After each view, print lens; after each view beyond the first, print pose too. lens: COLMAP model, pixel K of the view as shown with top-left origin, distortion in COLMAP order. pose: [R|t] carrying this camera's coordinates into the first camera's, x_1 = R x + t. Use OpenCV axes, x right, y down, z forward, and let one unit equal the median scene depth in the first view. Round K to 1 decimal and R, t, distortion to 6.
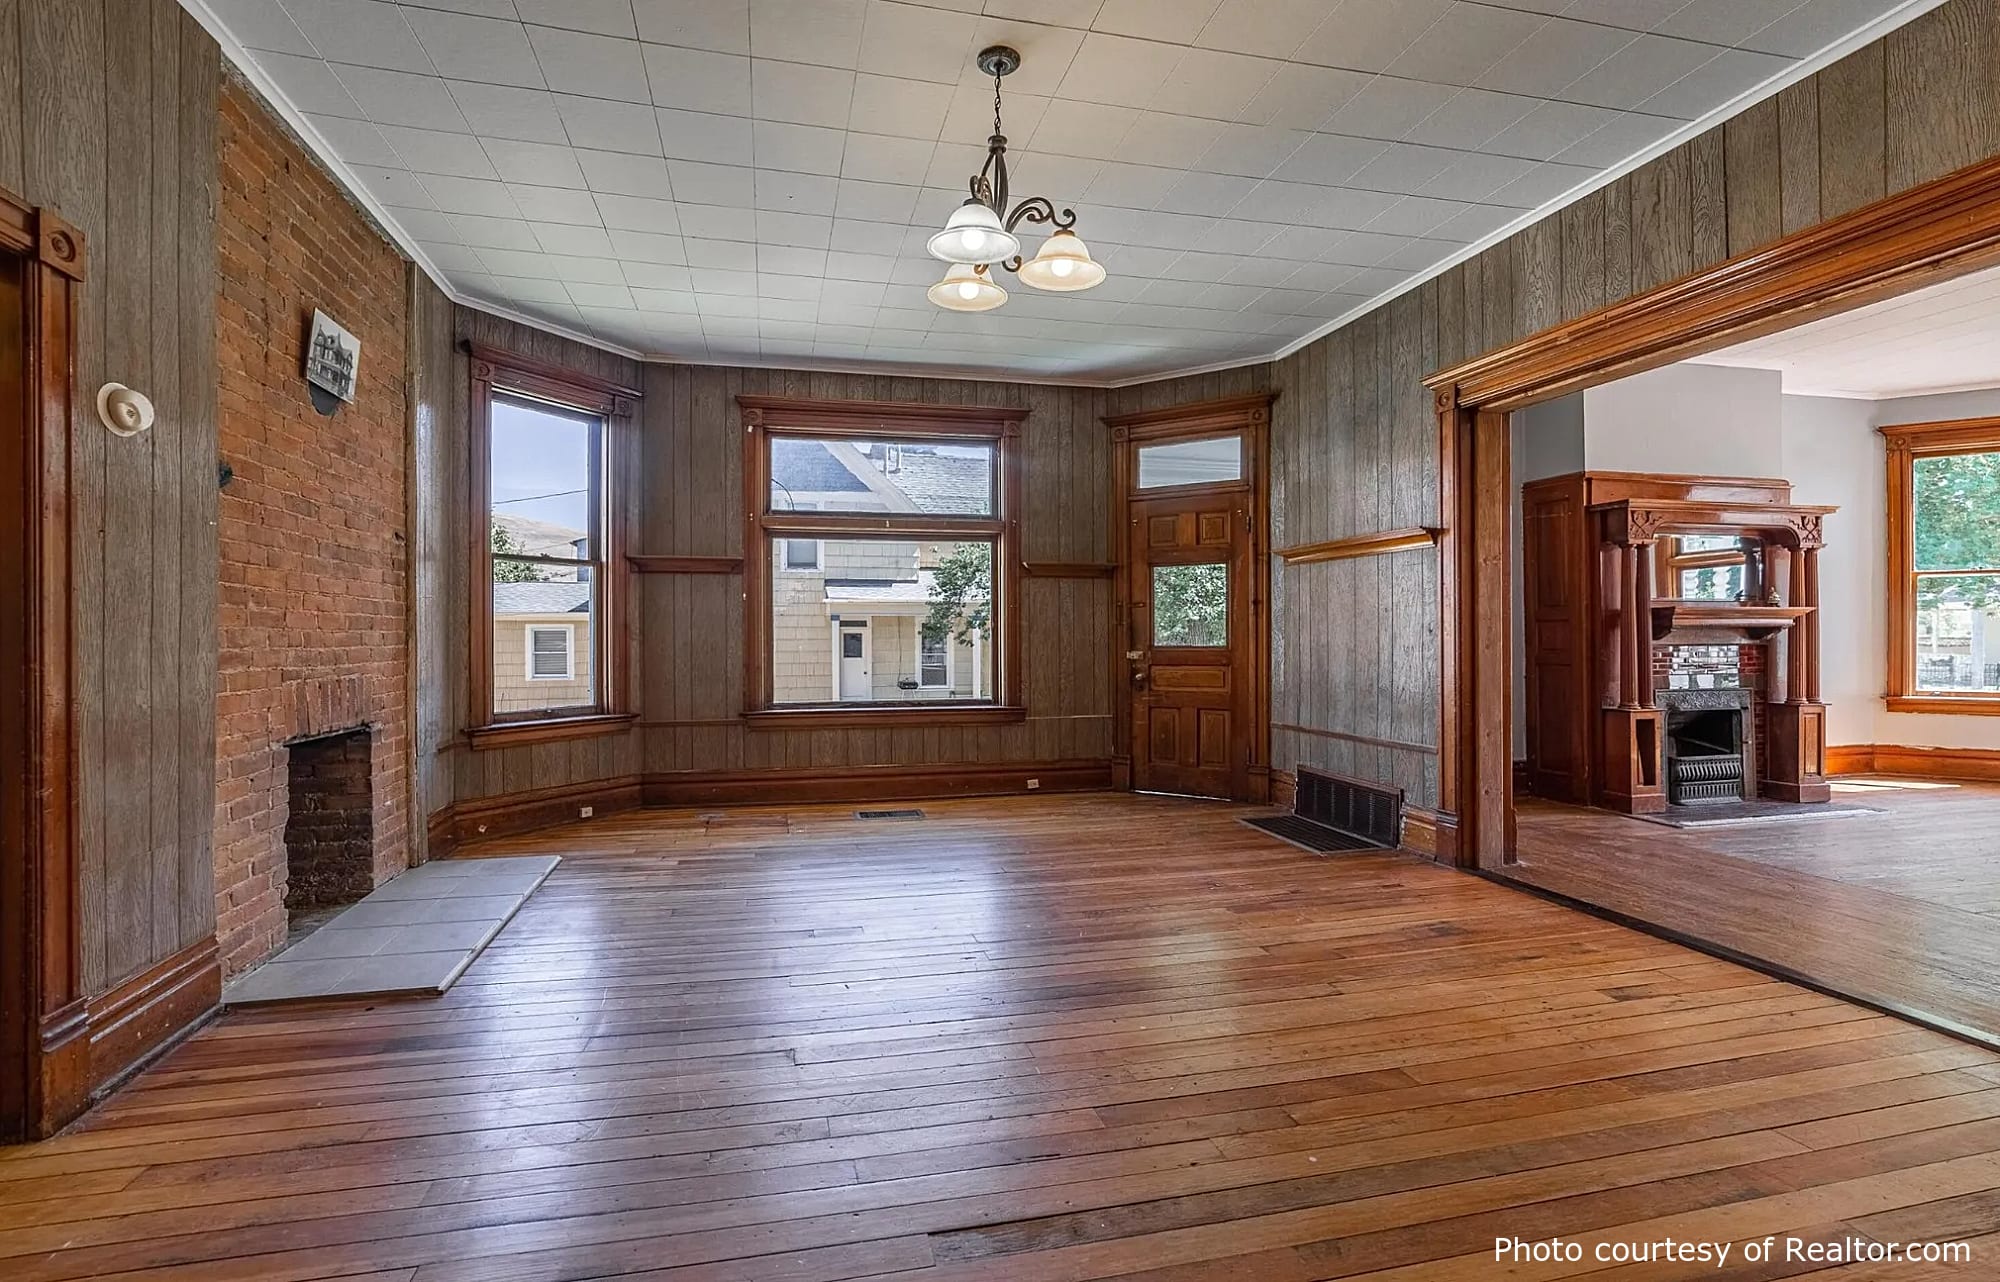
lens RADIAL K [[785.9, 0, 915.4], [0, 785.9, 636.3], [0, 0, 1]] dist [-0.014885, 0.000001]
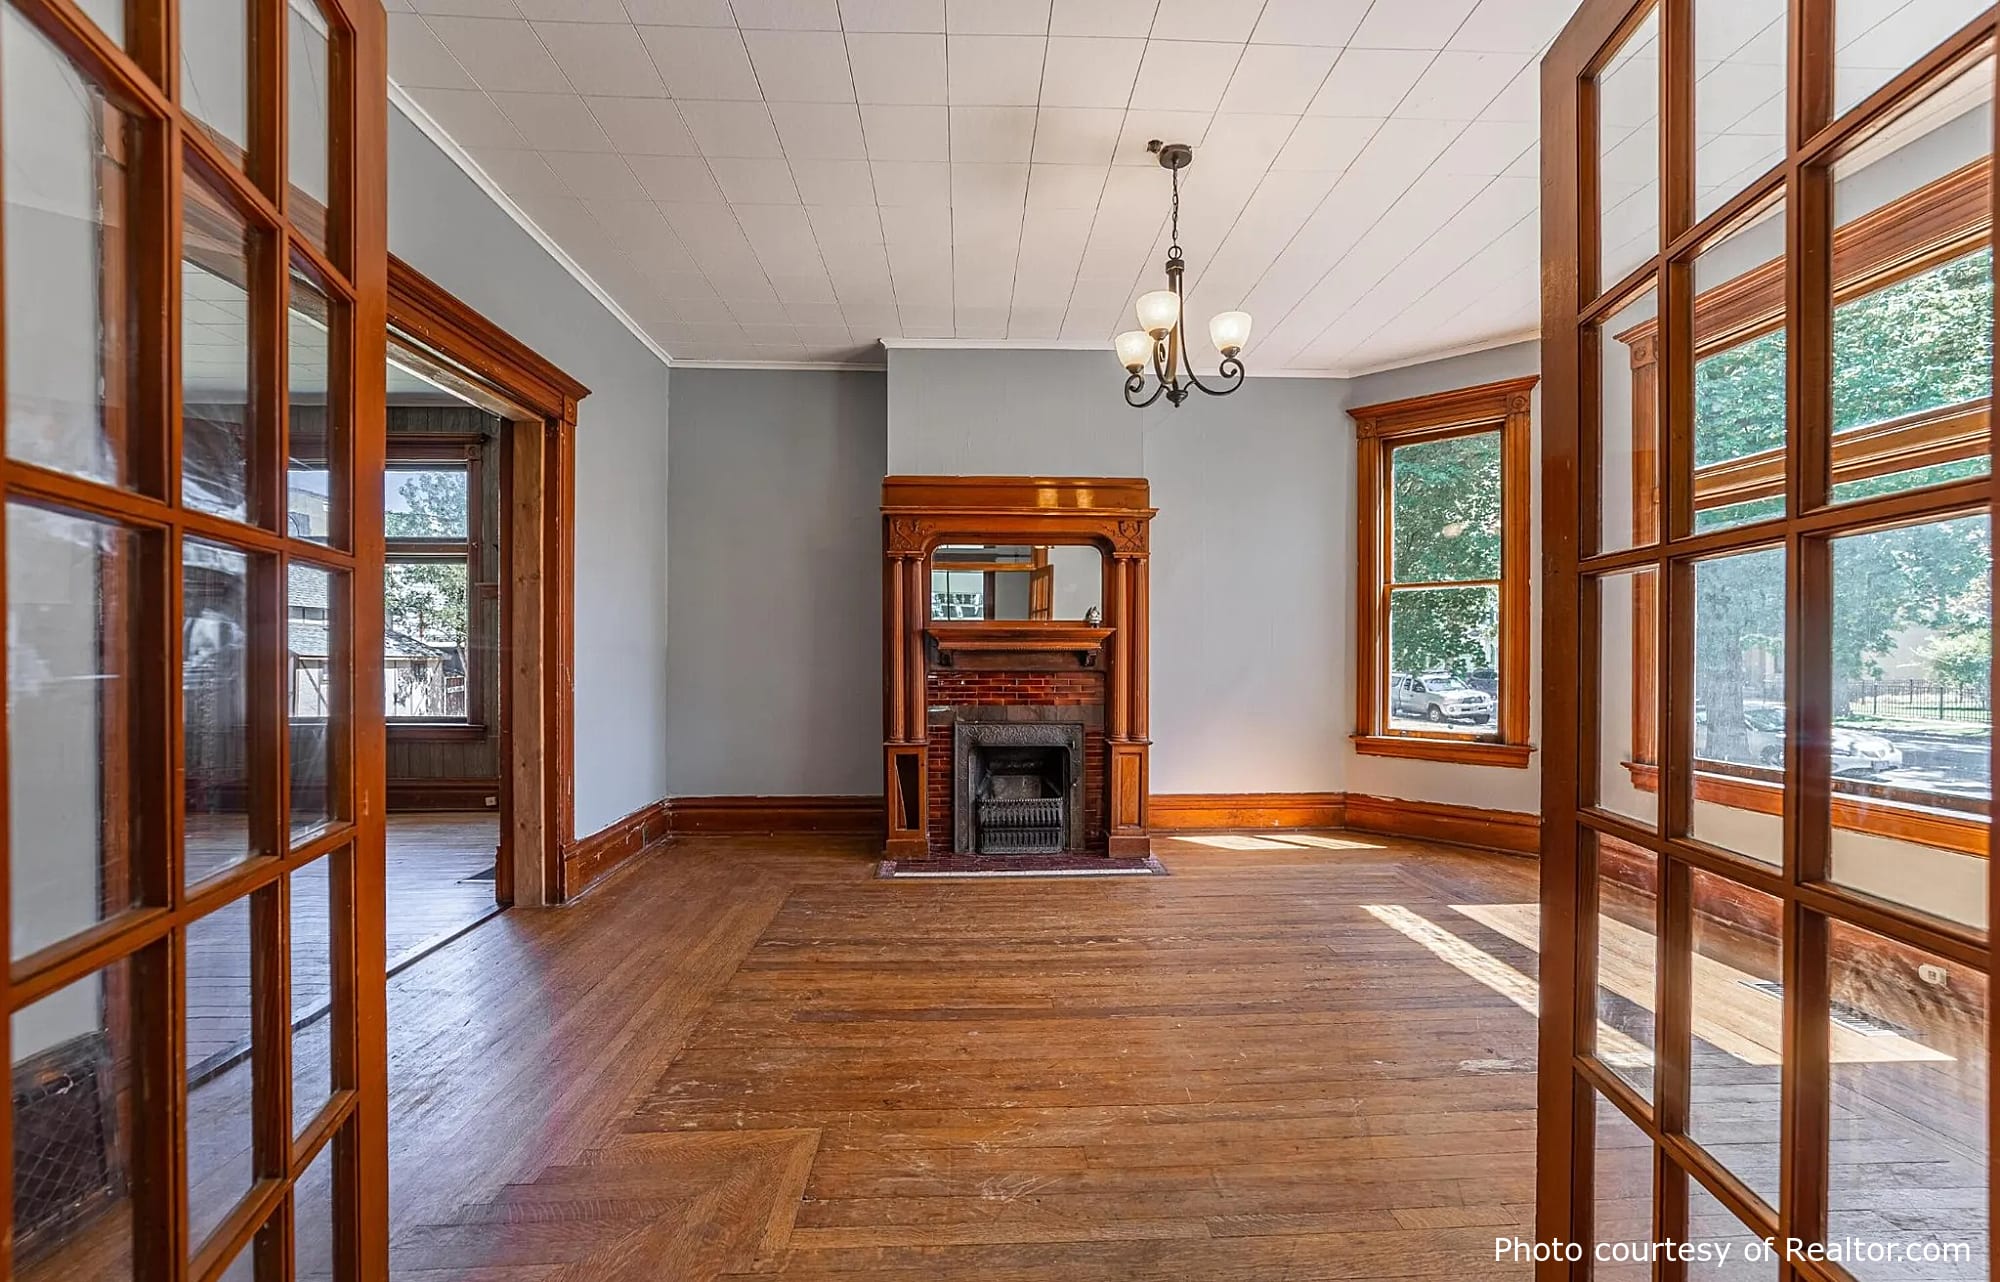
lens RADIAL K [[772.7, 0, 997.3], [0, 772.7, 660.1], [0, 0, 1]] dist [-0.023742, 0.006273]
pose [[0.988794, 0.007404, -0.149105, 1.001397], [-0.006293, 0.999949, 0.007922, -0.007599], [0.149156, -0.006895, 0.988790, 0.121888]]
